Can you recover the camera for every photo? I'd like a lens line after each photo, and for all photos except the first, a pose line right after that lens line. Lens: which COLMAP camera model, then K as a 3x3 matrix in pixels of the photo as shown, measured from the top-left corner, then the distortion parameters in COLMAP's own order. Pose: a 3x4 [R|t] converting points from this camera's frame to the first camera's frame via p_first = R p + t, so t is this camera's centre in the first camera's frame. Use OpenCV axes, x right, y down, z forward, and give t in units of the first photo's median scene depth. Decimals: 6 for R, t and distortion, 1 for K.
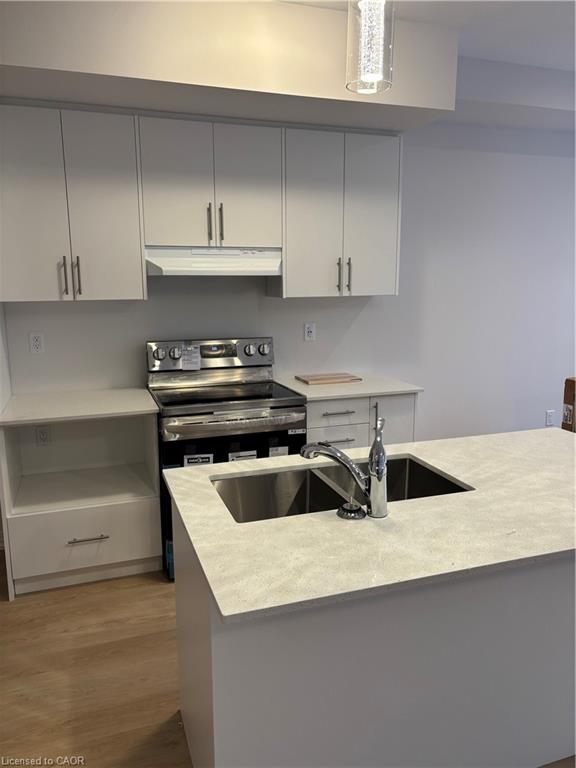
lens RADIAL K [[576.5, 0, 289.3], [0, 576.5, 391.0], [0, 0, 1]] dist [0.033098, -0.001208]
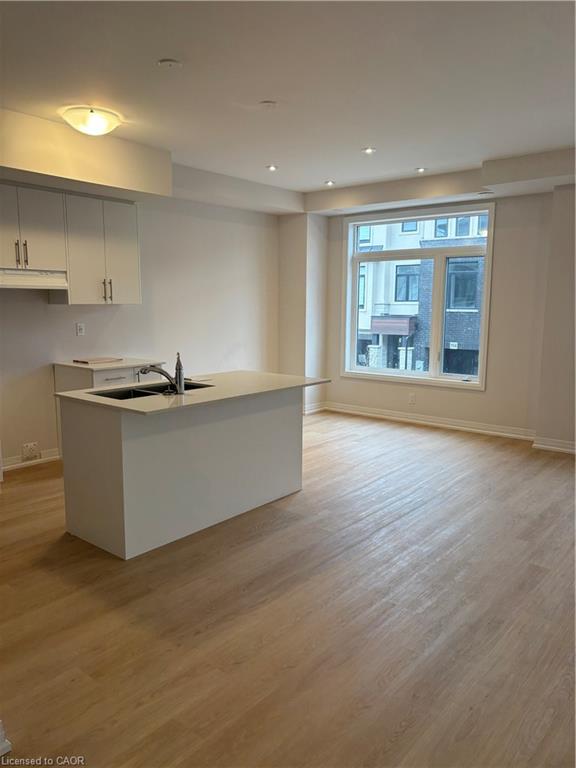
lens RADIAL K [[576.5, 0, 289.3], [0, 576.5, 391.0], [0, 0, 1]] dist [0.033098, -0.001208]
pose [[0.849251, -0.074204, 0.522750, -0.336795], [0.090627, 0.995868, -0.005867, 0.124754], [-0.520154, 0.052358, 0.852466, -0.577275]]
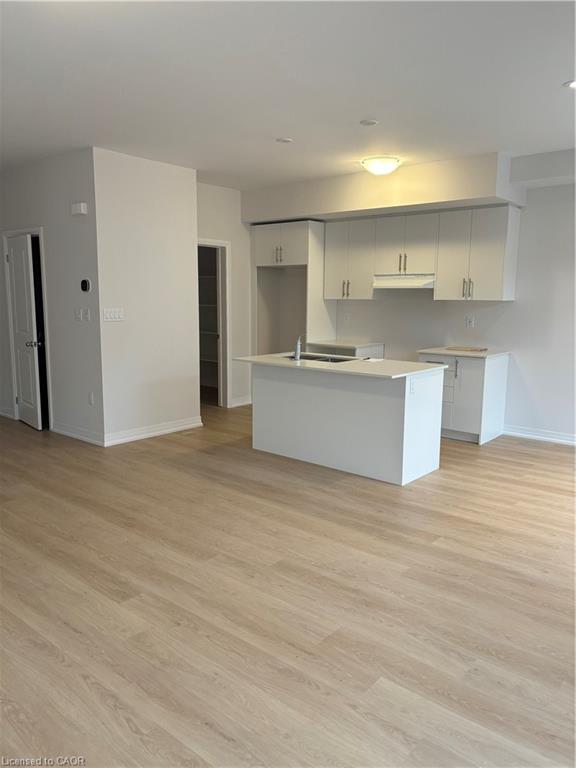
lens RADIAL K [[576.5, 0, 289.3], [0, 576.5, 391.0], [0, 0, 1]] dist [0.033098, -0.001208]
pose [[0.516465, 0.150121, -0.843047, 1.423285], [-0.174376, 0.982322, 0.068096, 0.085581], [0.838366, 0.111838, 0.533512, -0.377608]]
